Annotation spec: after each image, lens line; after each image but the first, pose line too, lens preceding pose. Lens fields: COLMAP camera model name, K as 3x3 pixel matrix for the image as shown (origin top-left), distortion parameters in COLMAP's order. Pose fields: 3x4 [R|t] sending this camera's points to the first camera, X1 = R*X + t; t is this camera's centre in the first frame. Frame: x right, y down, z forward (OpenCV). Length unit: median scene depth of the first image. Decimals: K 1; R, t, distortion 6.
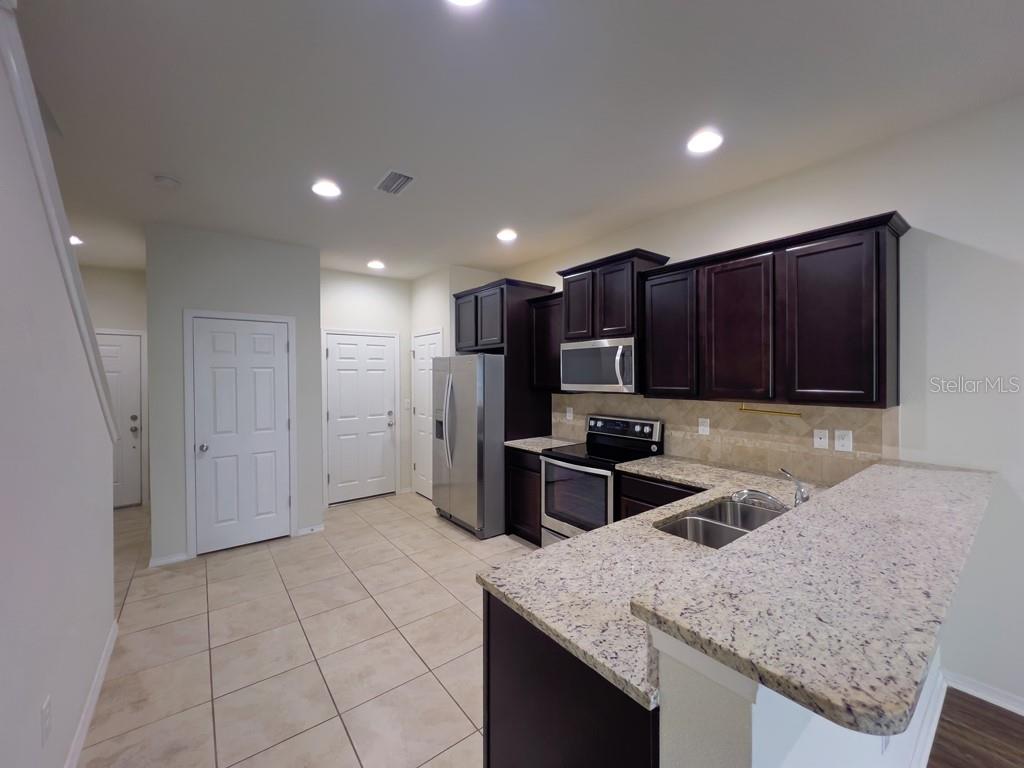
lens RADIAL K [[414.8, 0, 509.6], [0, 414.8, 378.3], [0, 0, 1]] dist [0.001245, 0.000045]
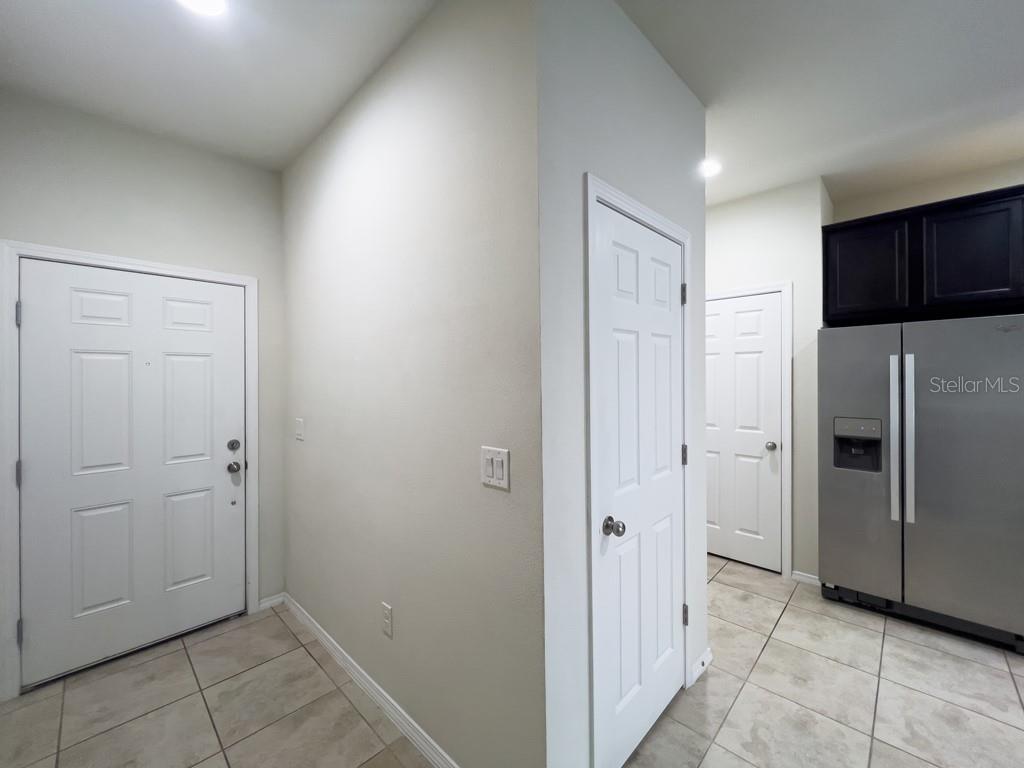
lens RADIAL K [[414.8, 0, 509.6], [0, 414.8, 378.3], [0, 0, 1]] dist [0.001245, 0.000045]
pose [[0.988921, -0.006188, 0.148313, -0.954044], [0.007292, 0.999950, -0.006905, 0.028281], [-0.148263, 0.007910, 0.988916, 0.657649]]
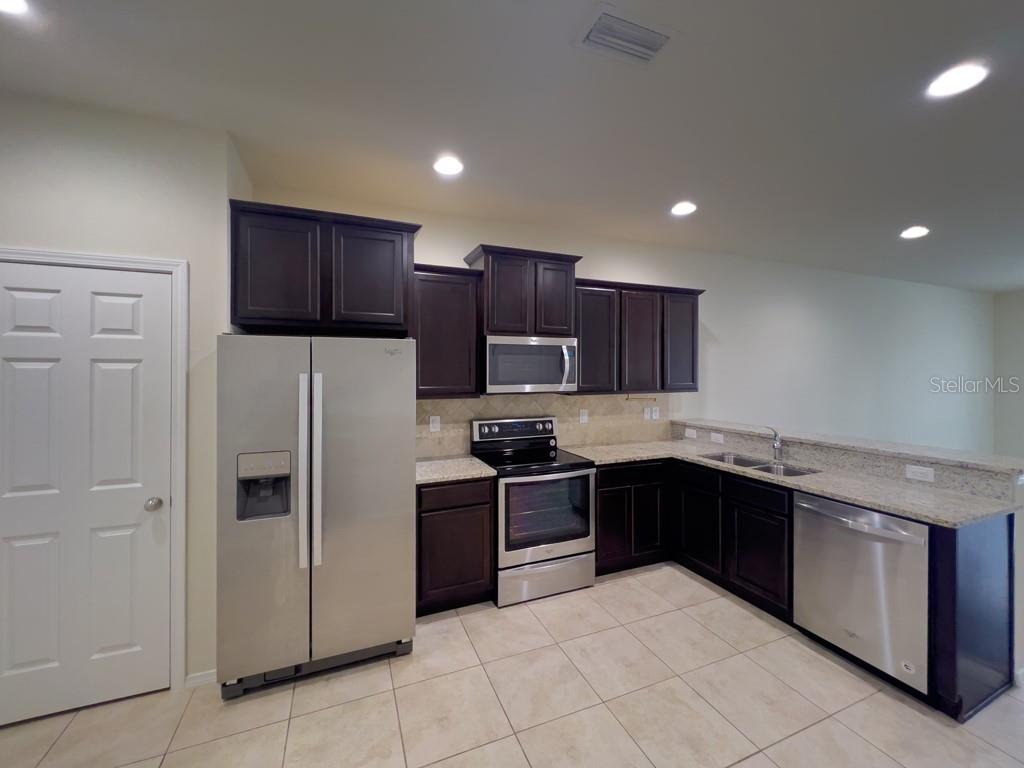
lens RADIAL K [[405.8, 0, 508.9], [0, 405.8, 372.3], [0, 0, 1]] dist [-0.000503, 0.000024]
pose [[0.265011, 0.002401, 0.964242, -0.684352], [0.008606, 0.999951, -0.004855, -0.008597], [-0.964207, 0.009585, 0.264978, 0.820046]]
